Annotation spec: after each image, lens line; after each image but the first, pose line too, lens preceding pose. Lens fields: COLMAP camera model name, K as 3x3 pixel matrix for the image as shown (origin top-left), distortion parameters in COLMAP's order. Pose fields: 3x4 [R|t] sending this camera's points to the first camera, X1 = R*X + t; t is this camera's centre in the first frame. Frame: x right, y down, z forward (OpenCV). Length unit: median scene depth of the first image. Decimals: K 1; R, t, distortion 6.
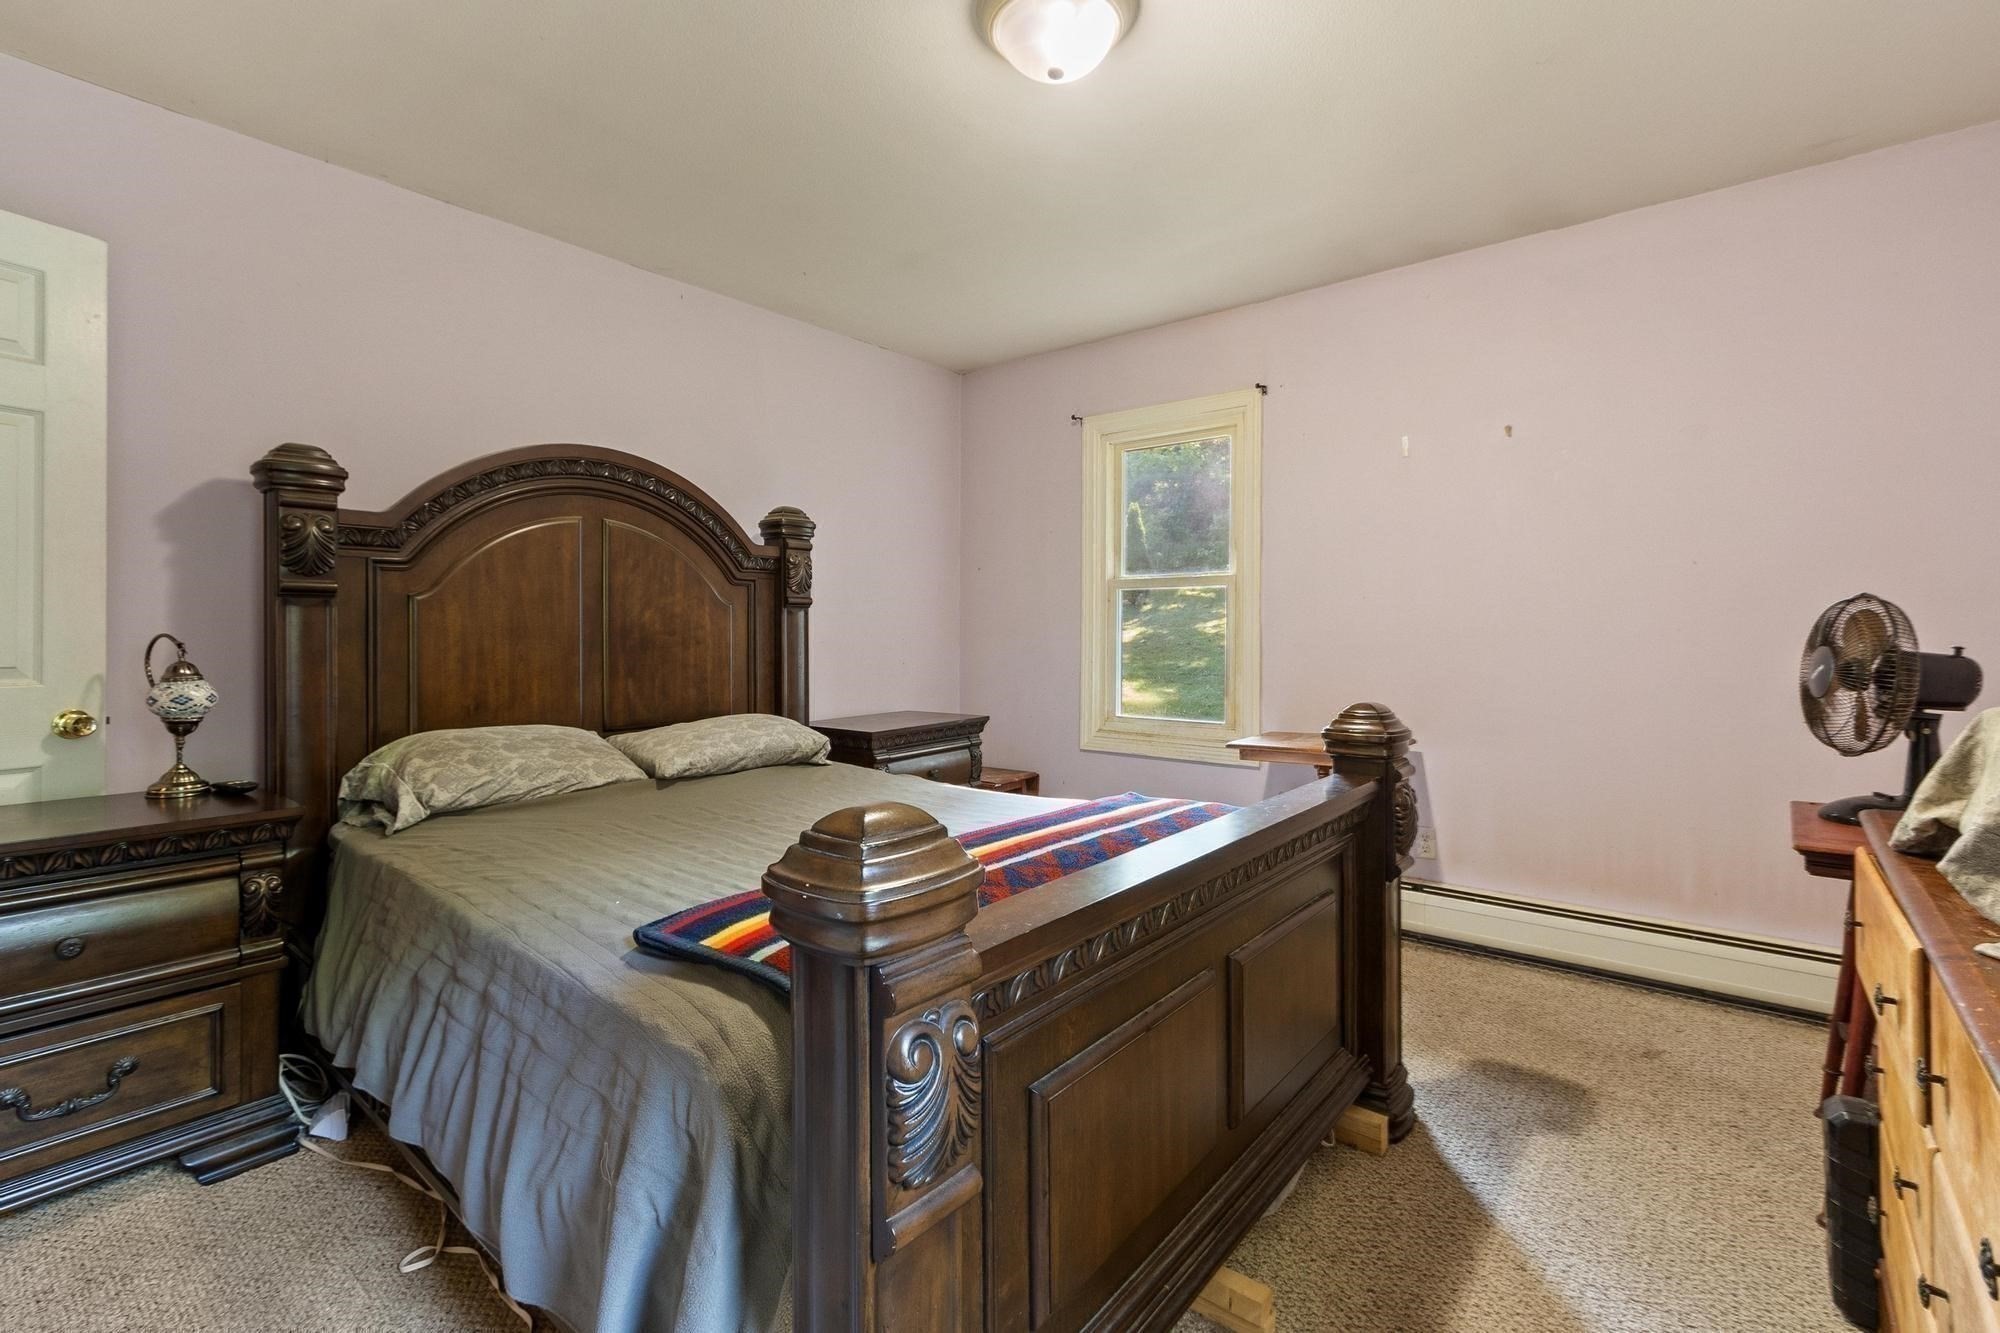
lens RADIAL K [[881.0, 0, 990.0], [0, 881.0, 654.1], [0, 0, 1]] dist [0.000812, 0.000019]
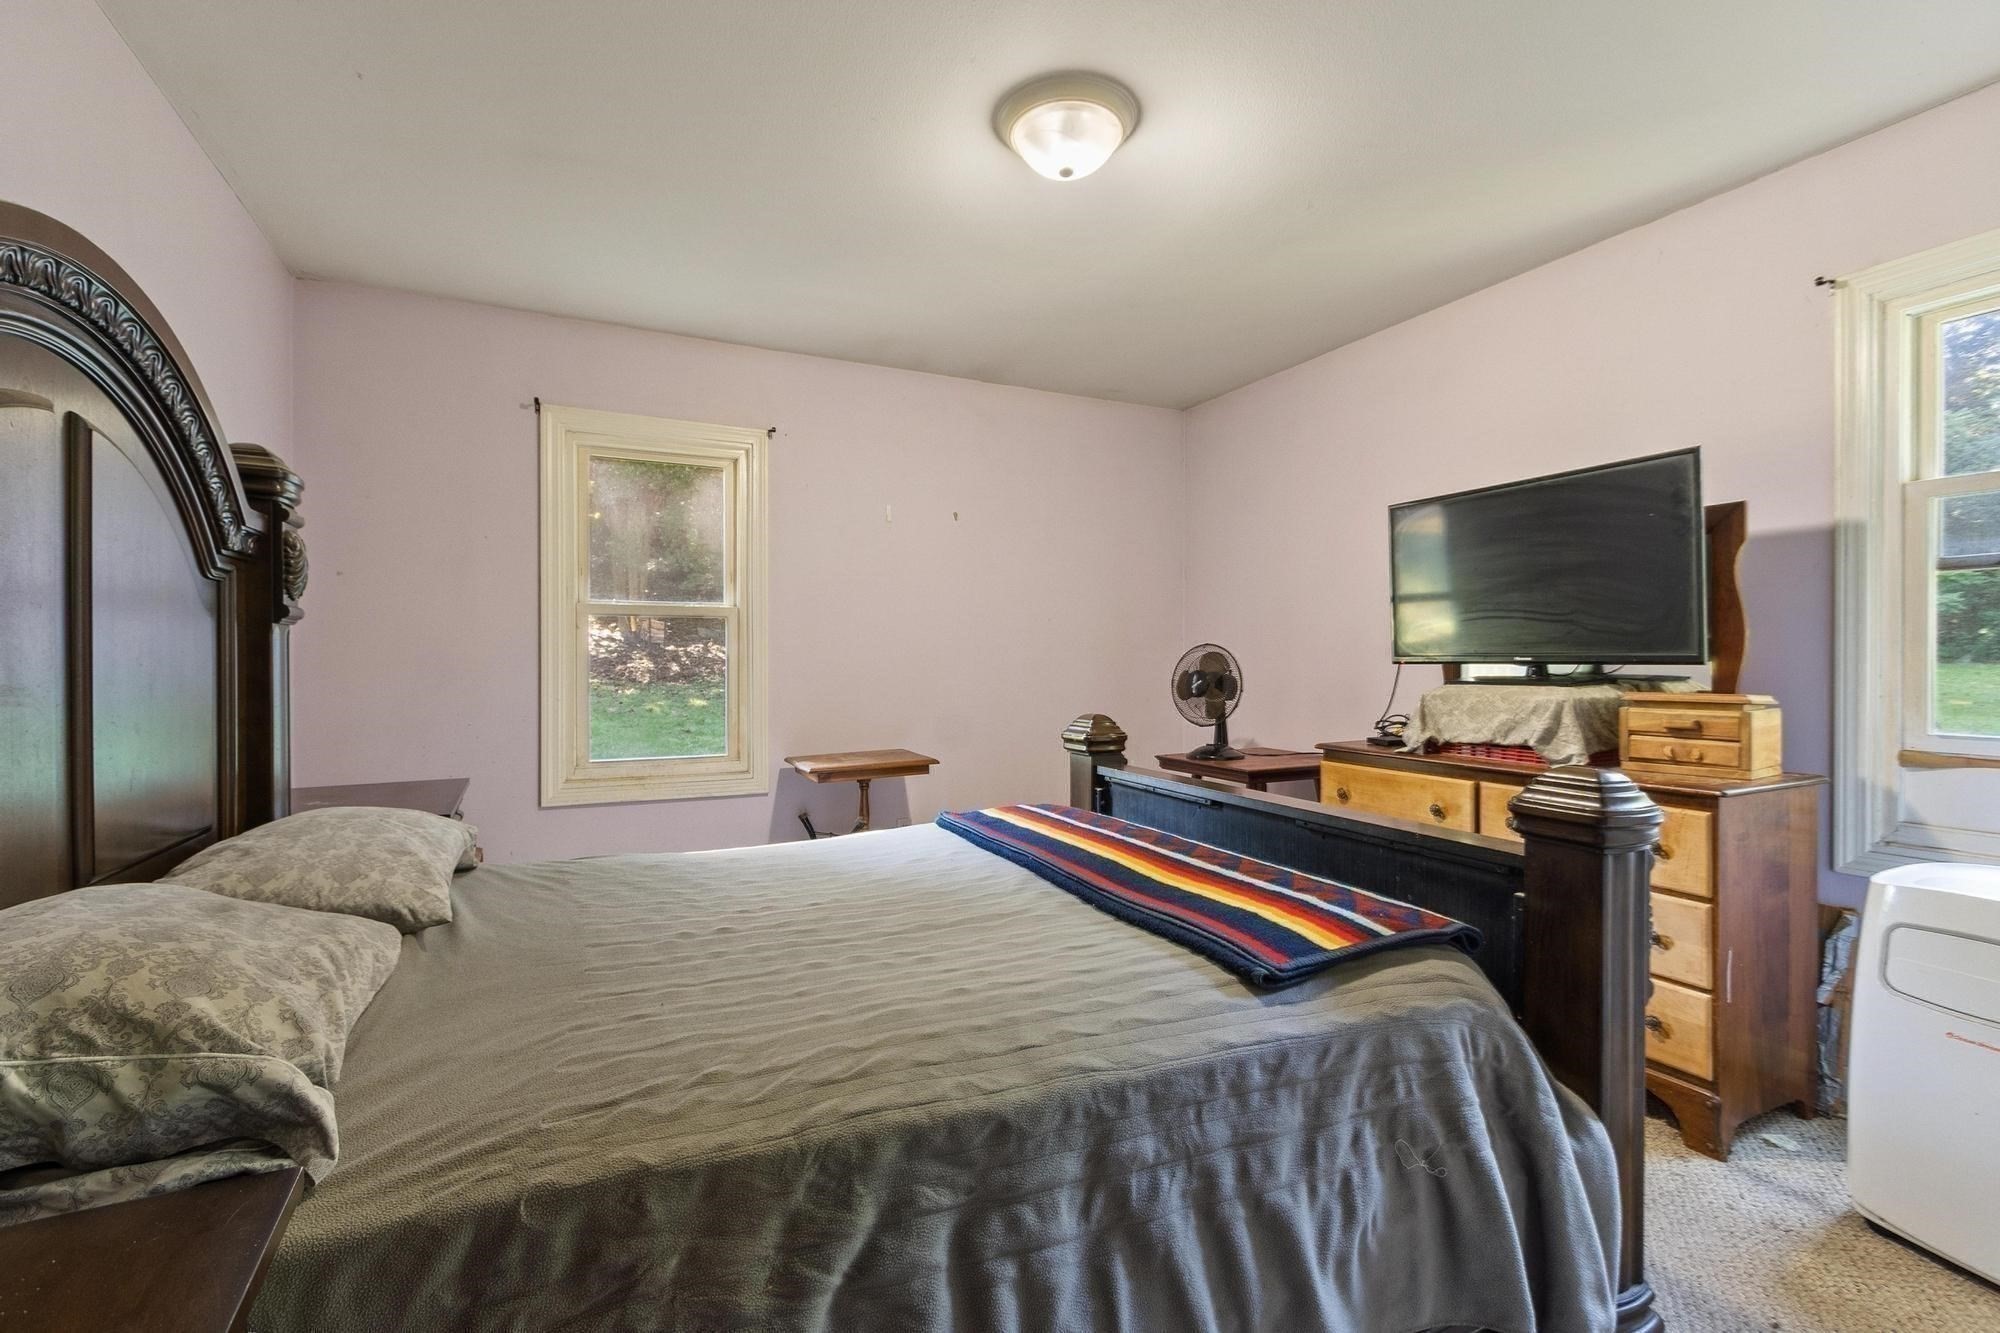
lens RADIAL K [[865.2, 0, 995.7], [0, 865.2, 663.0], [0, 0, 1]] dist [-0.000772, -0.000041]
pose [[0.421394, -0.001541, 0.906877, -0.609570], [0.024589, 0.999650, -0.009728, -0.010480], [-0.906544, 0.026398, 0.421284, 0.379131]]
